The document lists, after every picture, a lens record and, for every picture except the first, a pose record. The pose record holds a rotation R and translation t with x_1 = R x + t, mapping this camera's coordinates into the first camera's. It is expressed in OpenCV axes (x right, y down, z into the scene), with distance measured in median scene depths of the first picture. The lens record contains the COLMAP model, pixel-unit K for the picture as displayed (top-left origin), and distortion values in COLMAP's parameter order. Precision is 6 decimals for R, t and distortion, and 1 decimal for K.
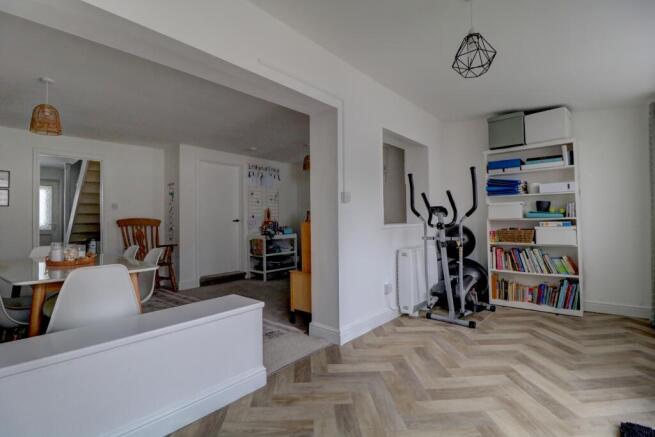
lens RADIAL K [[306.9, 0, 321.8], [0, 306.9, 213.7], [0, 0, 1]] dist [0.009433, -0.016891]
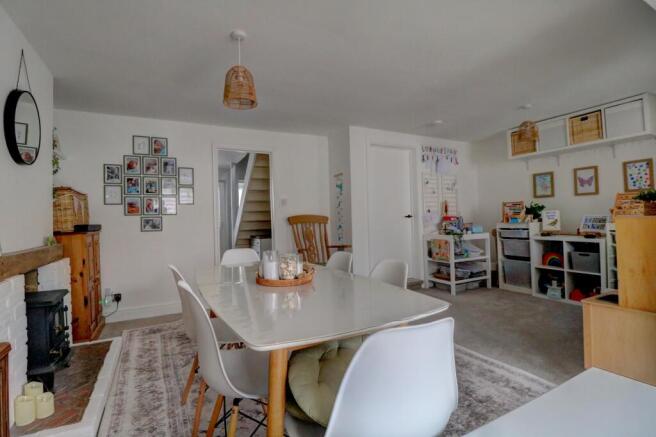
lens RADIAL K [[307.4, 0, 322.3], [0, 307.4, 213.7], [0, 0, 1]] dist [0.009433, -0.016891]
pose [[0.931859, -0.015753, -0.362479, -0.207516], [0.020549, 0.999745, 0.009380, 0.003393], [0.362238, -0.016190, 0.931945, 0.166357]]
